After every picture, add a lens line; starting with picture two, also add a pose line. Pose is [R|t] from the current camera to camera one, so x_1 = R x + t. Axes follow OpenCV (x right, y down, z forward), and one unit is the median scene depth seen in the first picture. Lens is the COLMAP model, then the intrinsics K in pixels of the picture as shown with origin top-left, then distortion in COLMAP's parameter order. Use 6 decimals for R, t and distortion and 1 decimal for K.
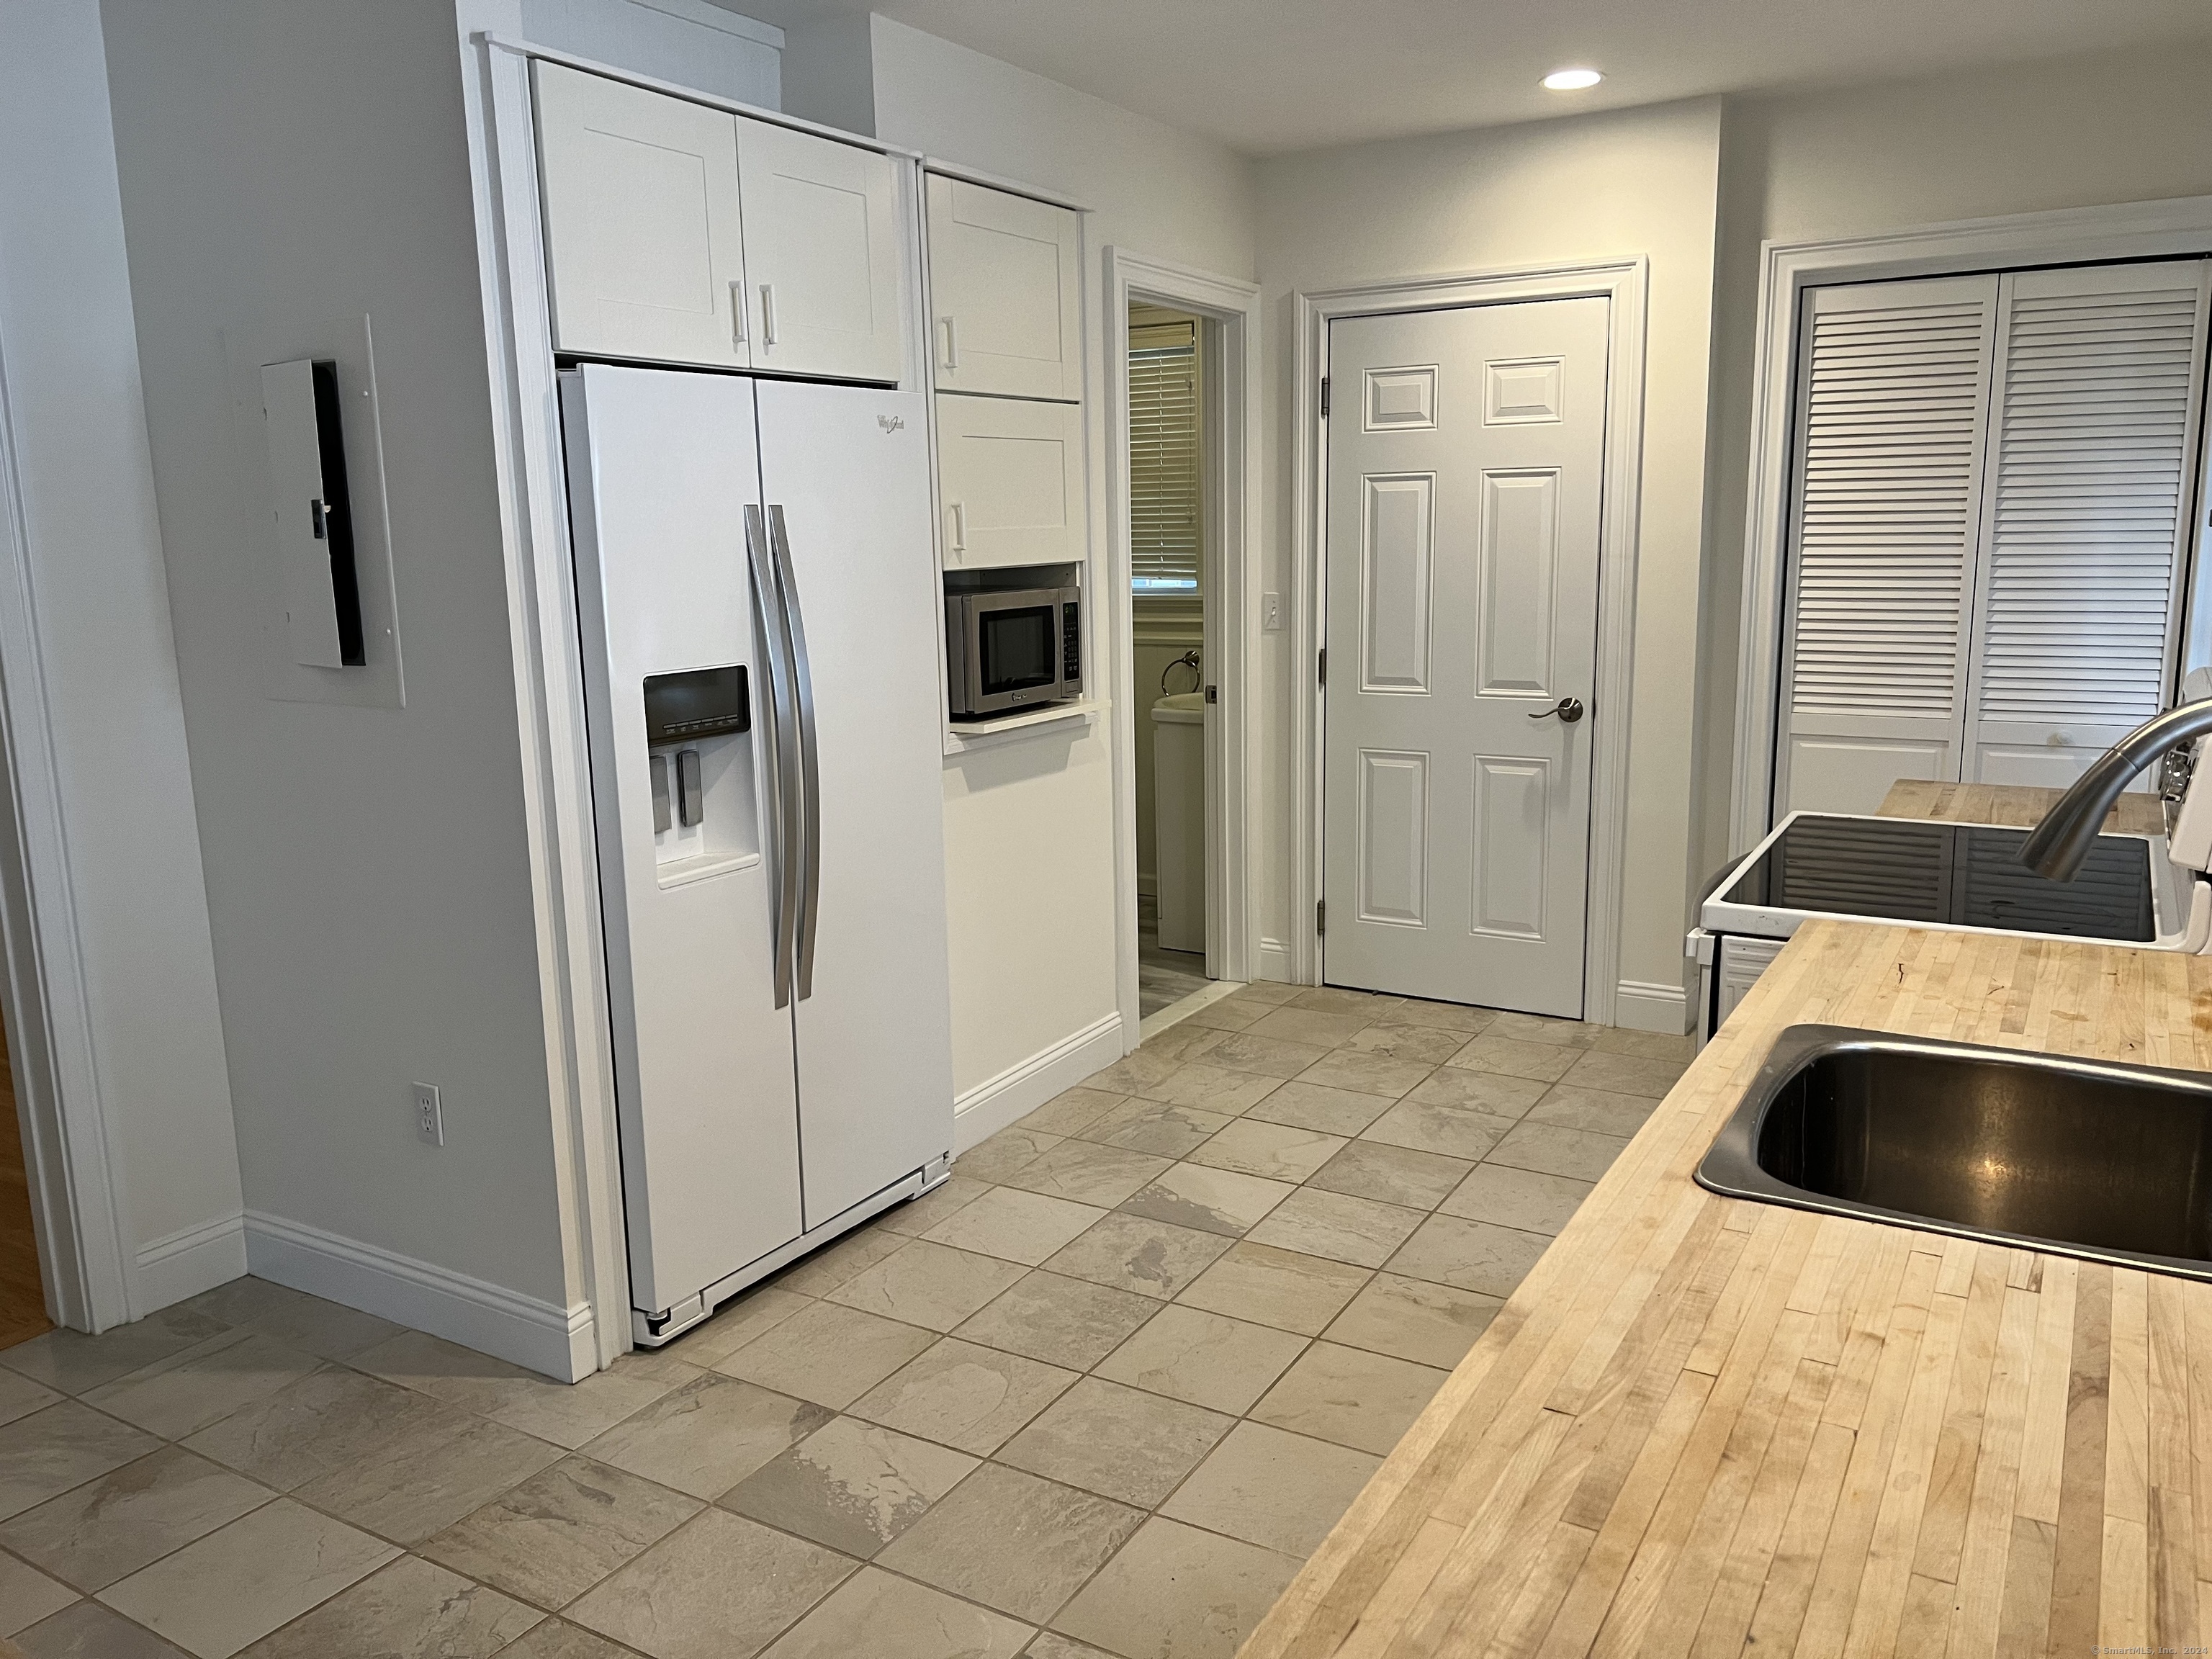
lens RADIAL K [[1660.9, 0, 1101.5], [0, 1660.9, 835.2], [0, 0, 1]] dist [0.055677, -0.059781]
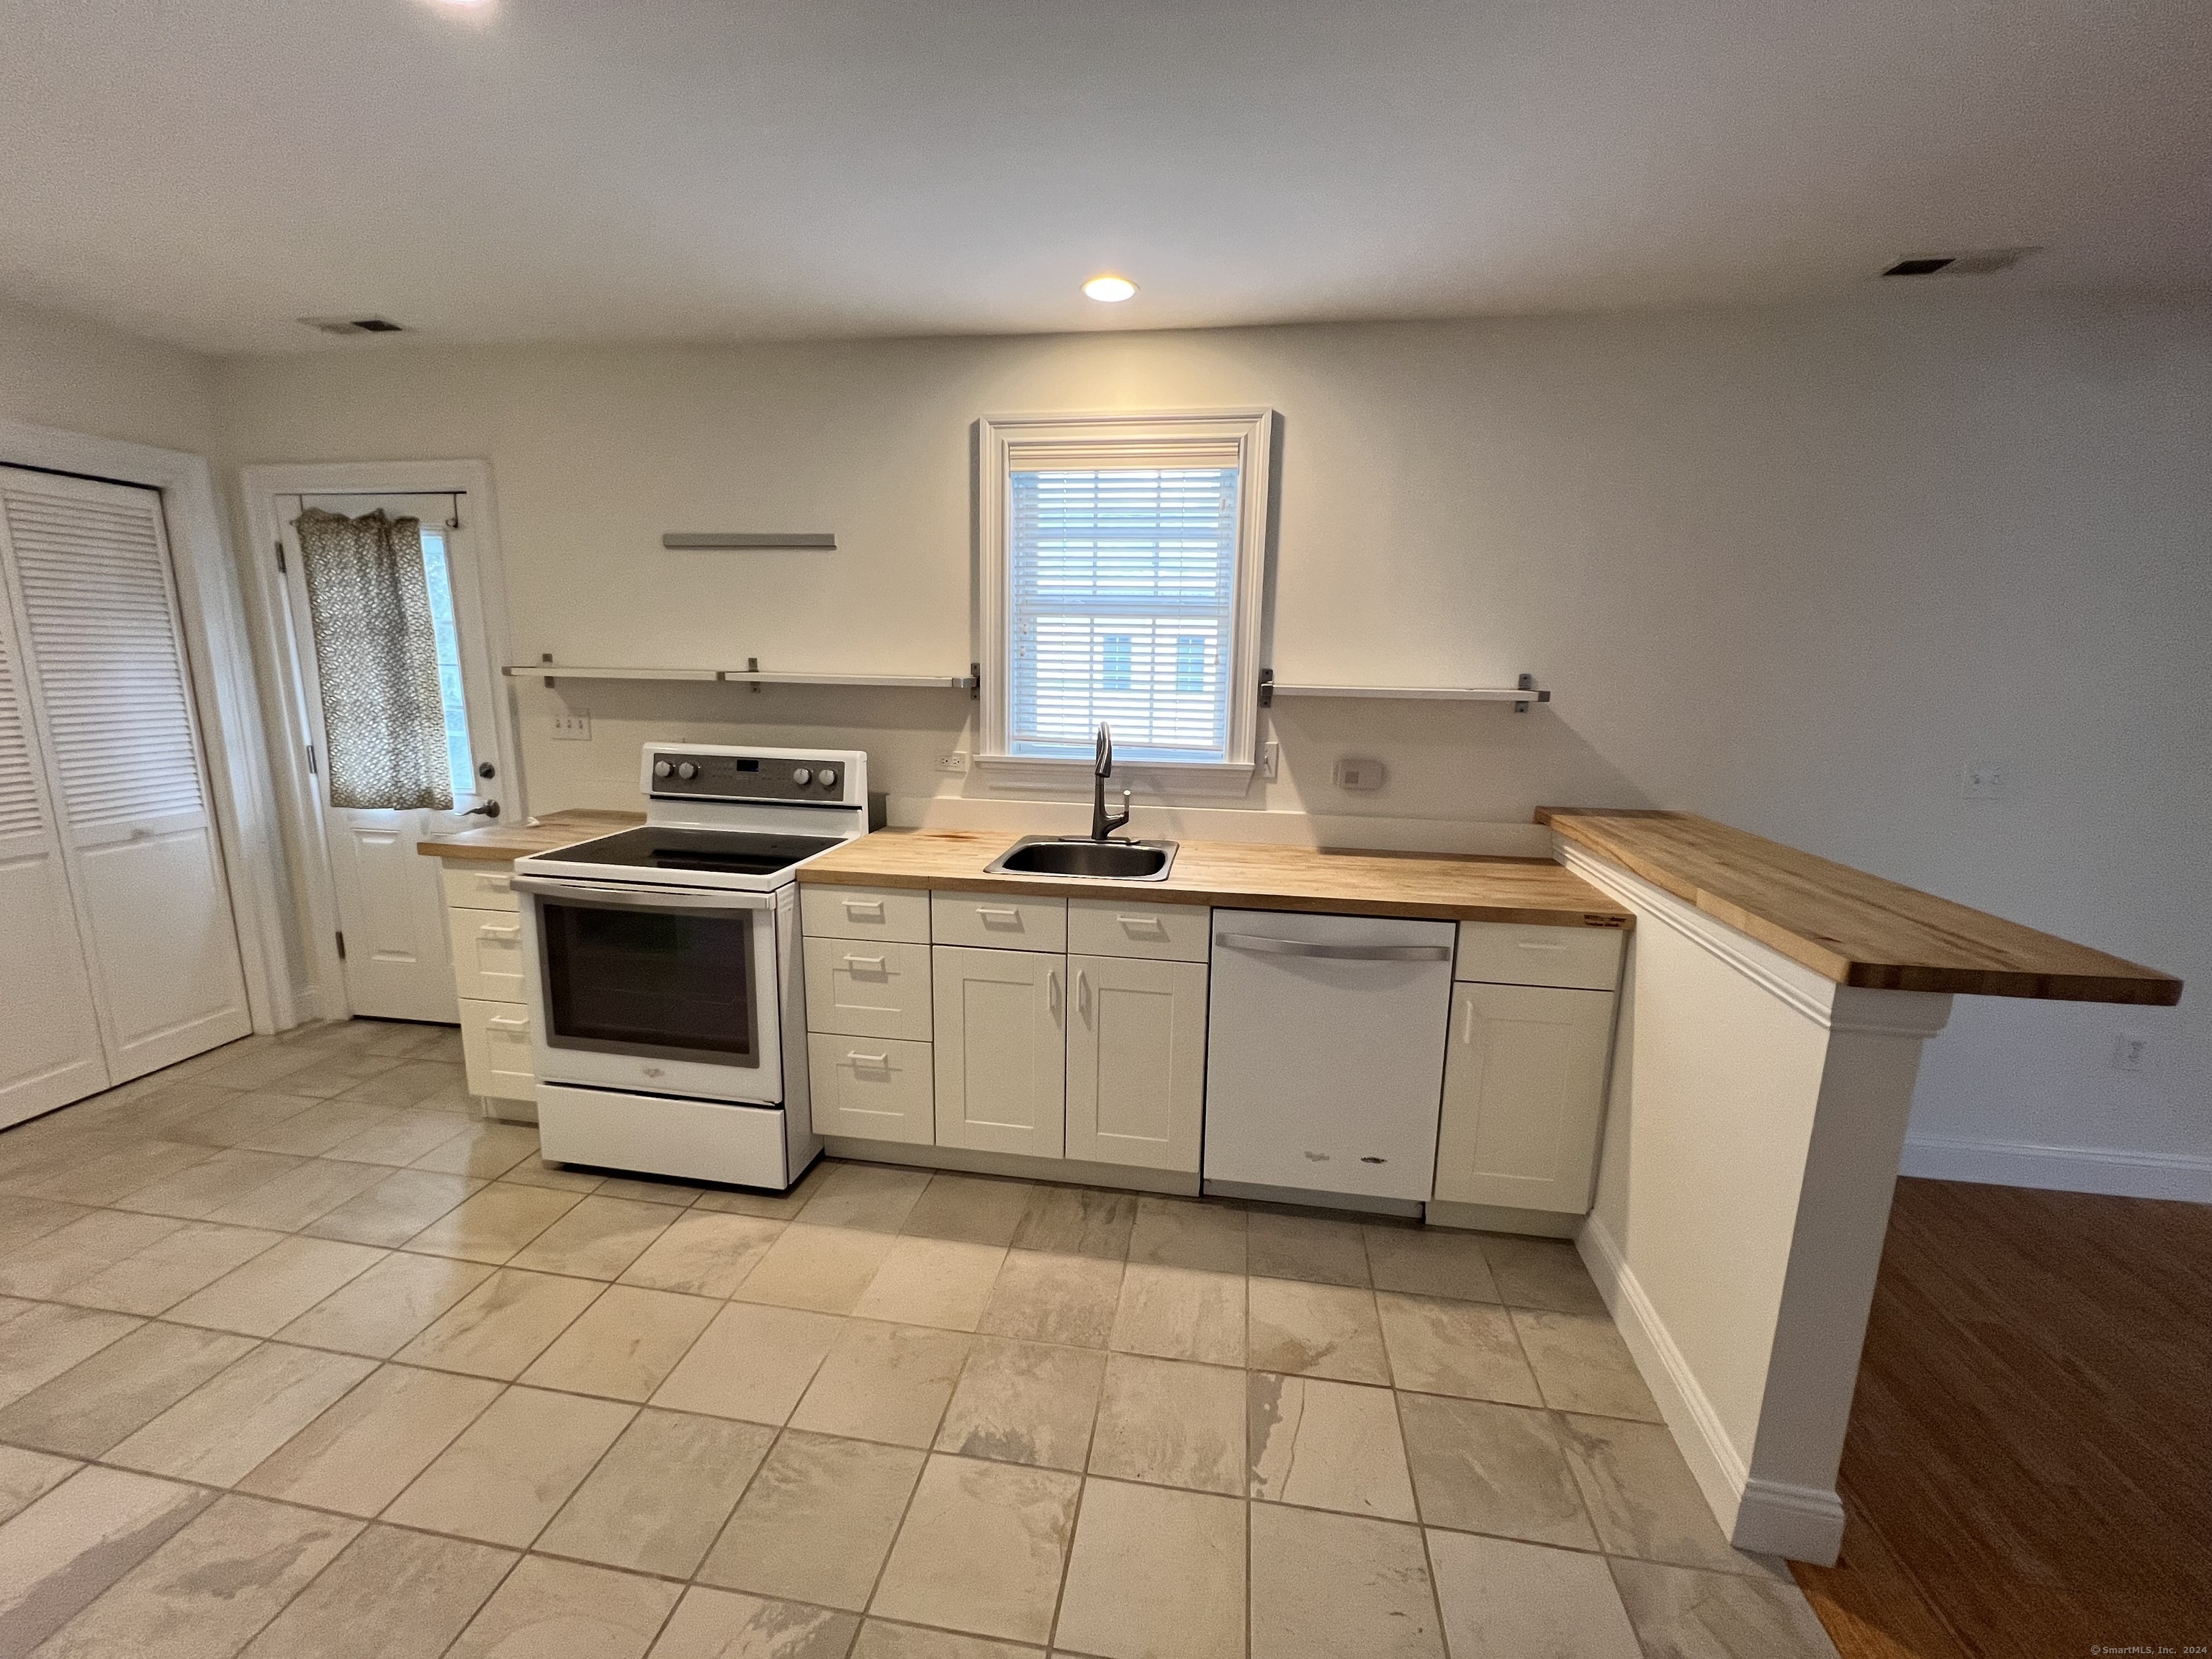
lens RADIAL K [[913.6, 0, 1084.3], [0, 913.6, 821.7], [0, 0, 1]] dist [0.000873, 0.000479]
pose [[-0.351393, -0.166542, 0.921296, -0.365470], [0.171558, 0.955934, 0.238238, -0.107078], [-0.920375, 0.241771, -0.307337, 0.502101]]
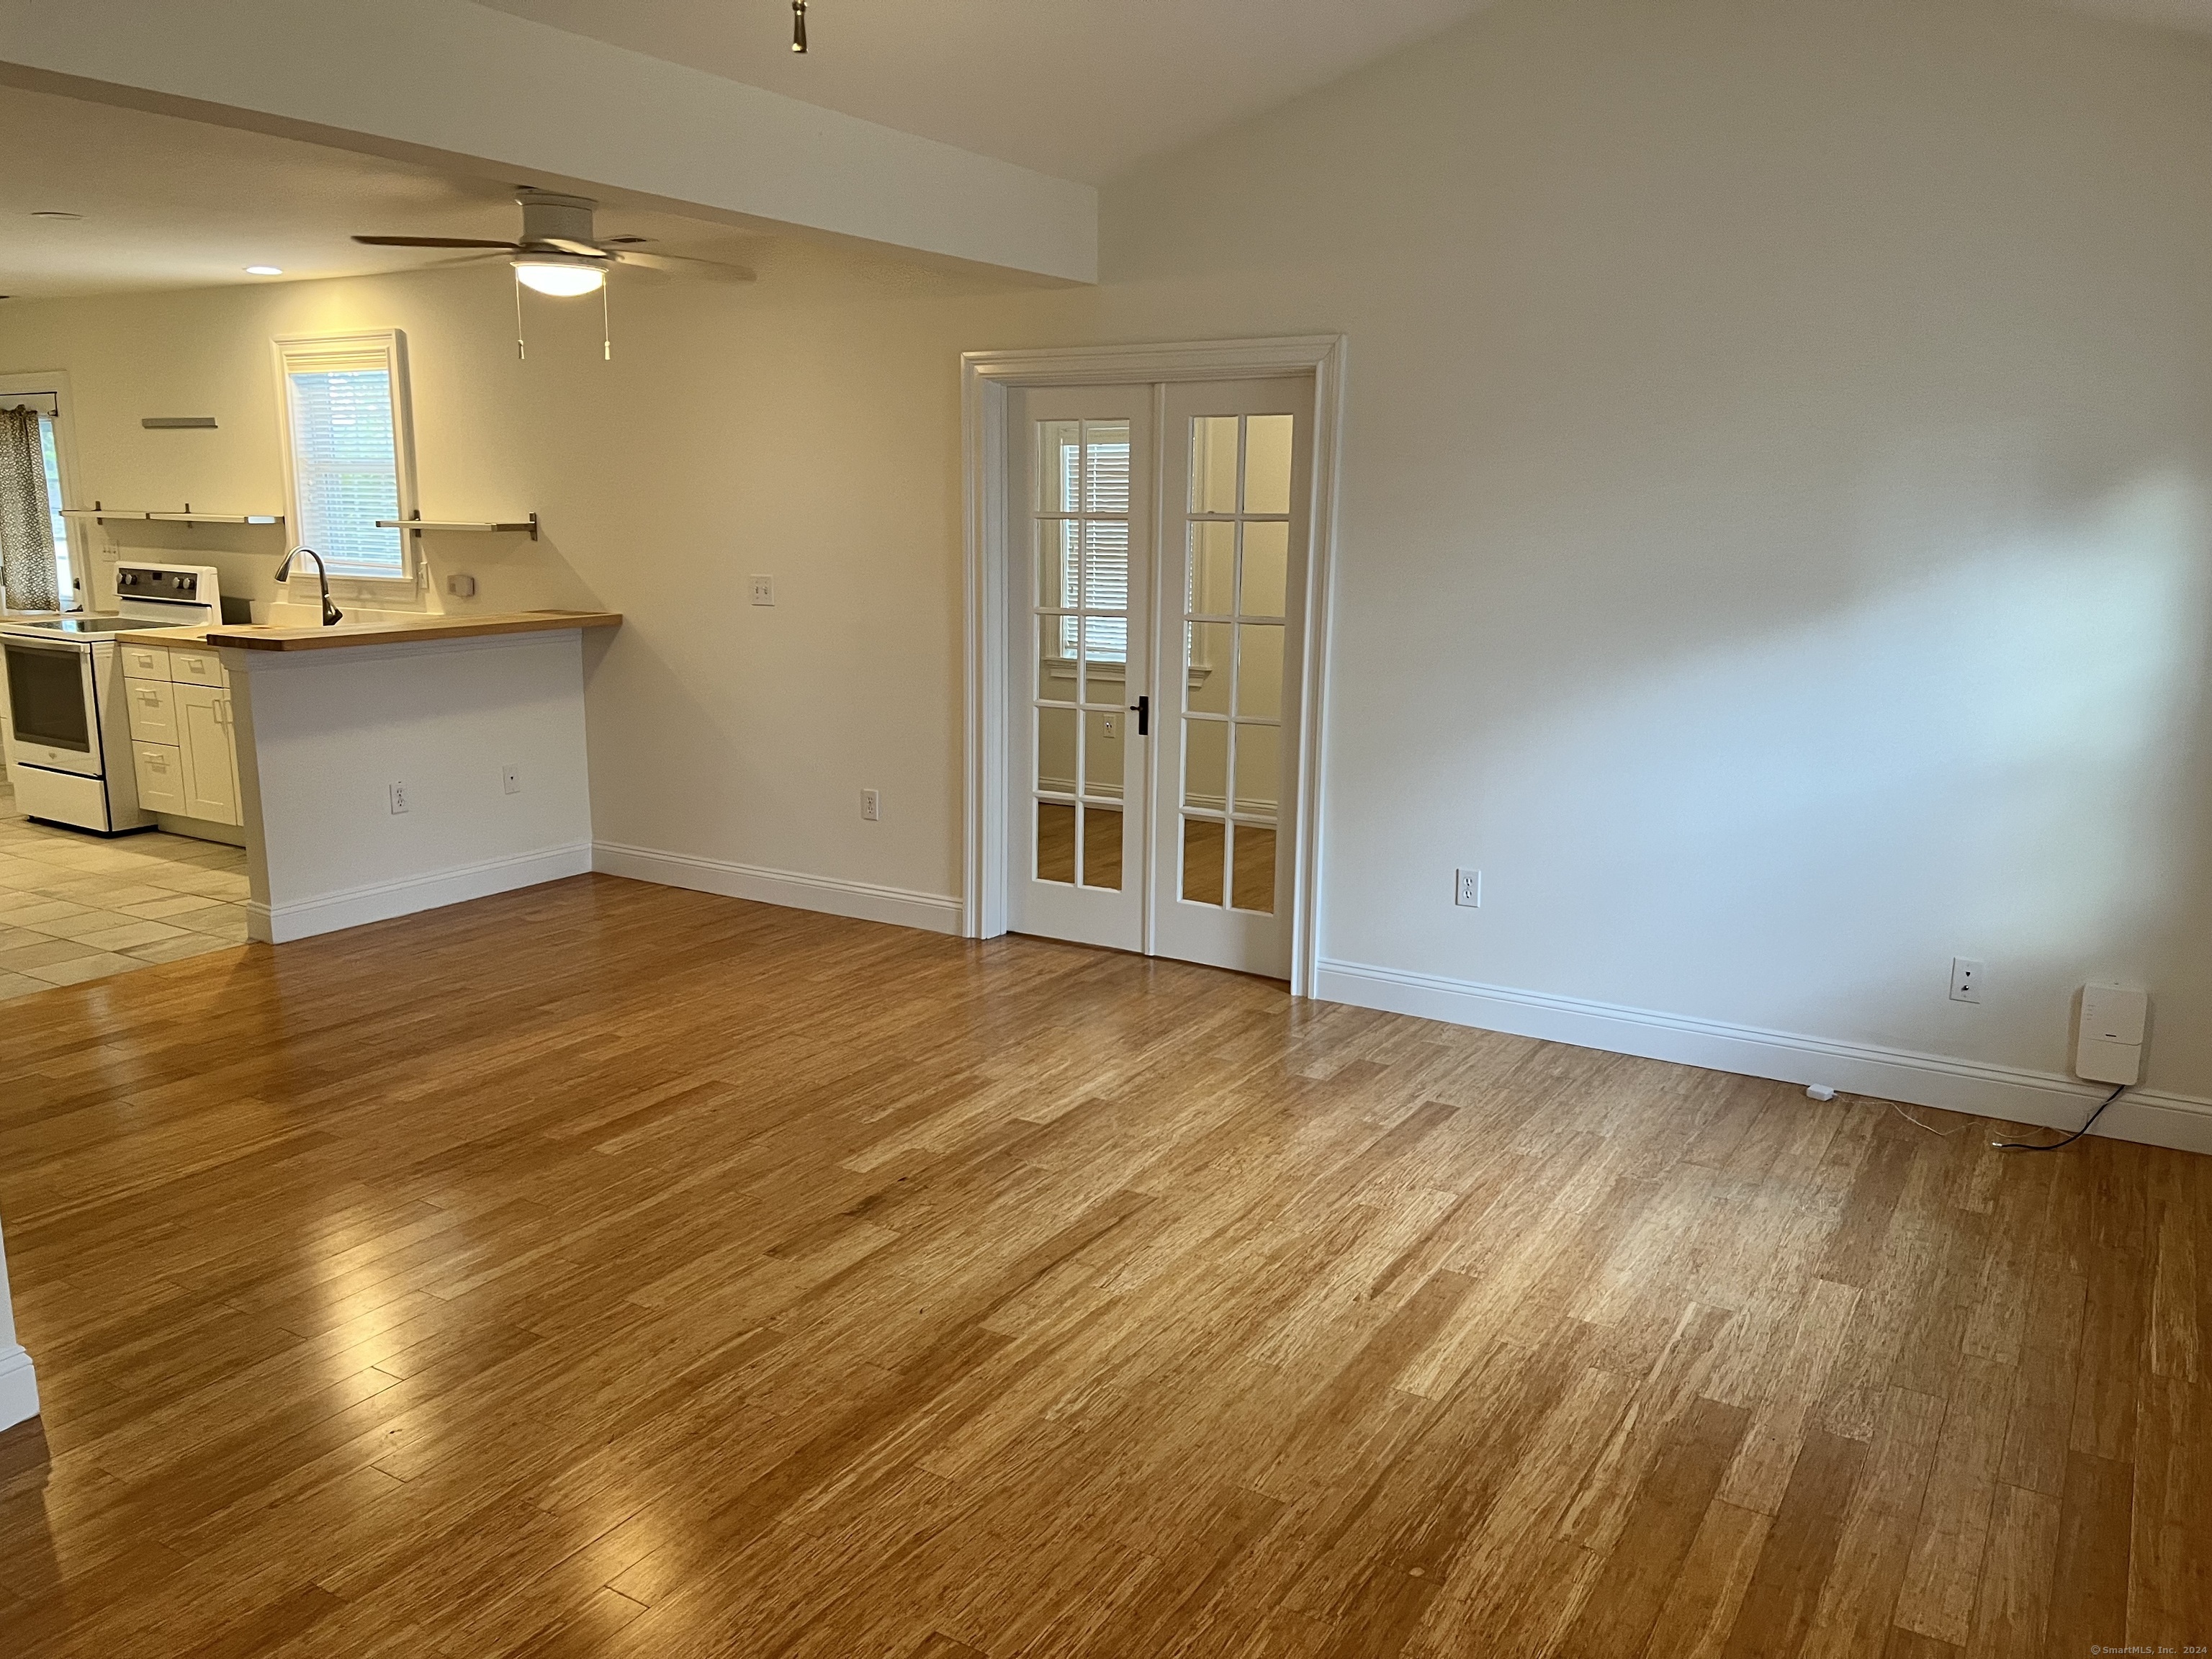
lens RADIAL K [[1660.9, 0, 1113.0], [0, 1660.9, 818.2], [0, 0, 1]] dist [0.055677, -0.059781]
pose [[0.022253, -0.180267, 0.983366, -1.487014], [0.188222, 0.966776, 0.172966, 0.106986], [-0.981874, 0.181242, 0.055444, -0.570725]]
